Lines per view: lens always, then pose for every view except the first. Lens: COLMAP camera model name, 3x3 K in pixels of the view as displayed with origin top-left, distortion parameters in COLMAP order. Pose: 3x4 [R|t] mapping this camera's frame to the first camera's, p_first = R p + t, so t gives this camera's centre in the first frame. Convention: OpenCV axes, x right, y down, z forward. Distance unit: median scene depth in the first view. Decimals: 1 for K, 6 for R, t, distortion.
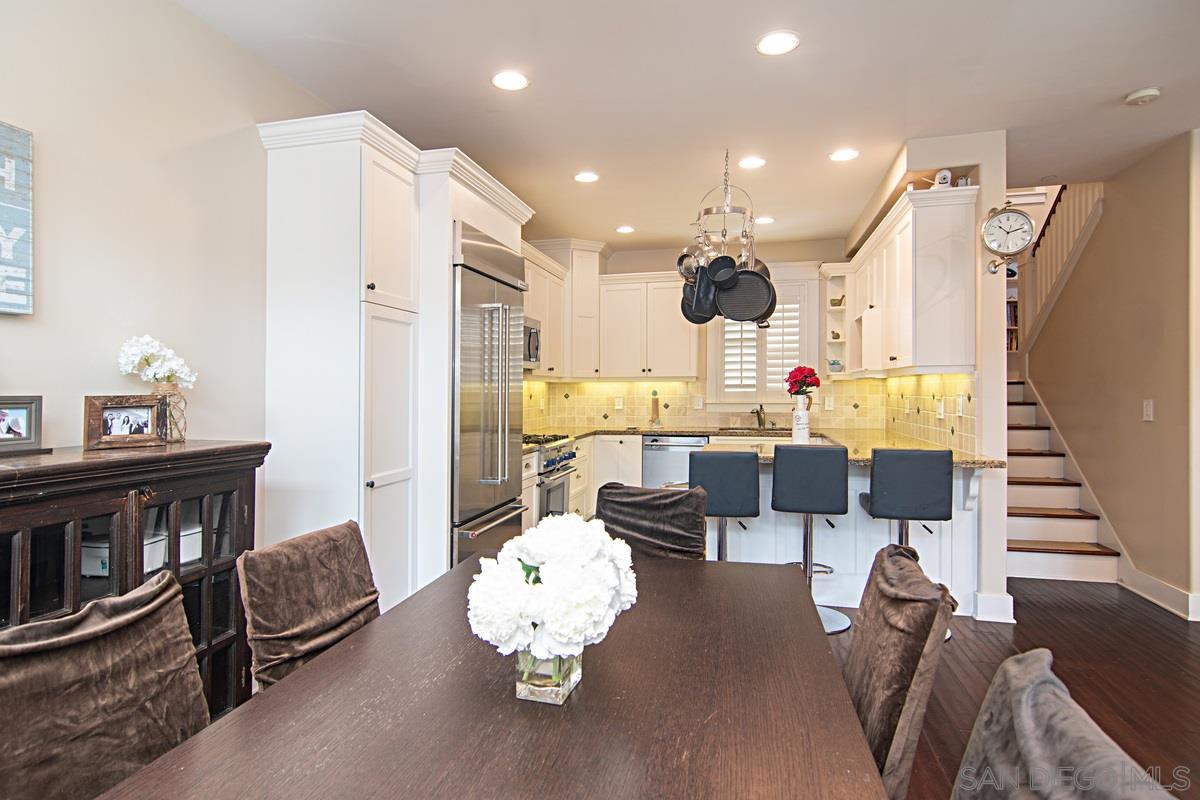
lens RADIAL K [[639.5, 0, 589.9], [0, 639.5, 405.4], [0, 0, 1]] dist [-0.000420, 0.000595]
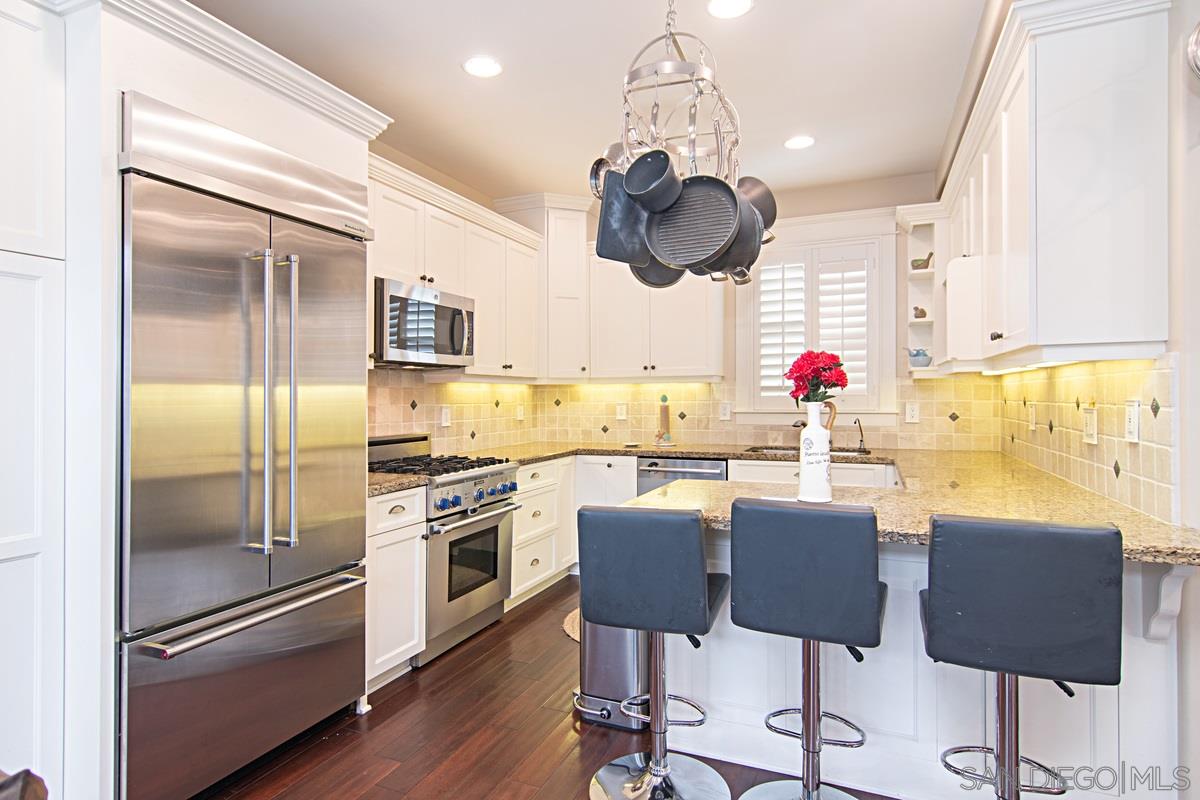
lens RADIAL K [[639.6, 0, 595.4], [0, 639.6, 404.5], [0, 0, 1]] dist [-0.000365, -0.000262]
pose [[0.987132, -0.000895, -0.159902, 0.155718], [-0.000574, 0.999958, -0.009141, -0.006127], [0.159904, 0.009115, 0.987091, 0.281614]]
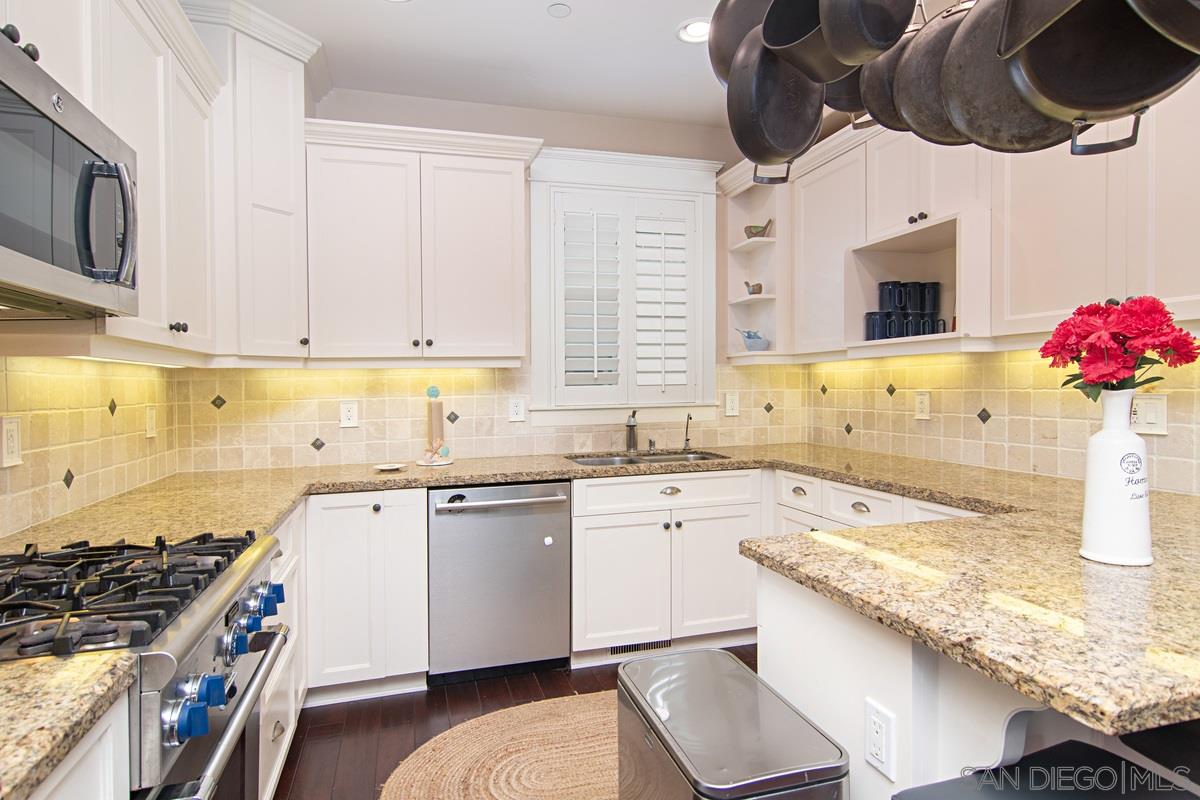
lens RADIAL K [[640.8, 0, 592.3], [0, 640.8, 396.2], [0, 0, 1]] dist [-0.001356, 0.000573]
pose [[0.863839, -0.018875, 0.503415, -0.041829], [0.024645, 0.999685, -0.004807, -0.011862], [-0.503165, 0.016559, 0.864032, 0.578174]]
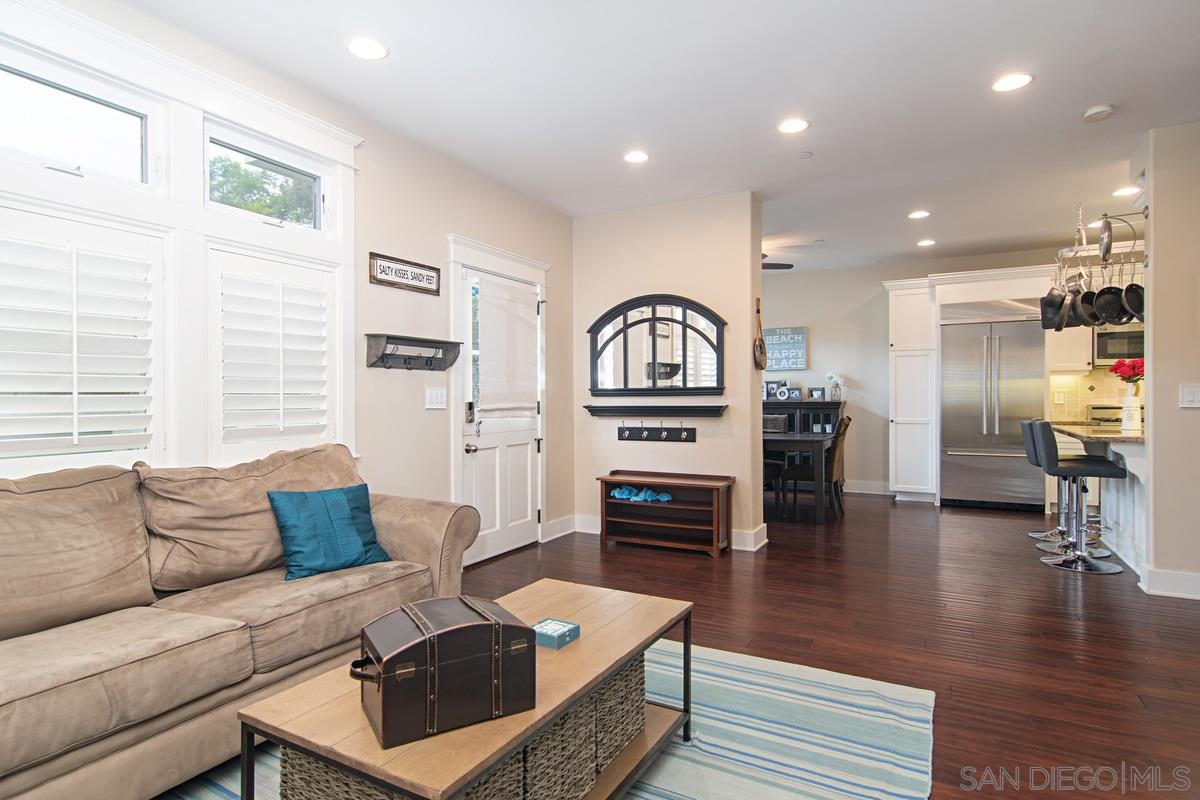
lens RADIAL K [[639.5, 0, 589.9], [0, 639.5, 405.4], [0, 0, 1]] dist [-0.000420, 0.000595]
pose [[-0.282818, 0.014444, -0.959065, 1.179056], [-0.018101, 0.999628, 0.020393, 0.013435], [0.959003, 0.023128, -0.282451, 0.266721]]
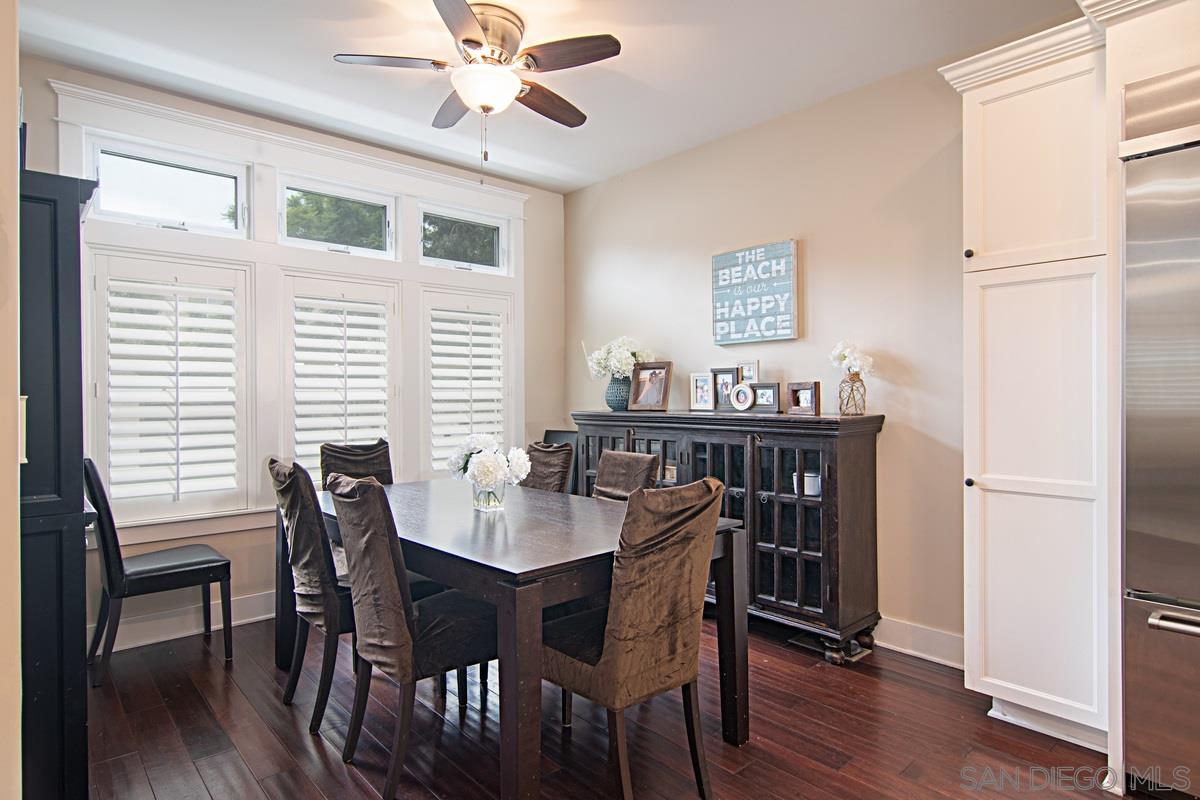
lens RADIAL K [[648.1, 0, 602.5], [0, 648.1, 395.0], [0, 0, 1]] dist [0.001924, 0.000872]
pose [[-0.559140, 0.008470, -0.829030, 0.310648], [-0.013532, 0.999721, 0.019341, -0.002900], [0.828963, 0.022032, -0.558869, 0.511338]]
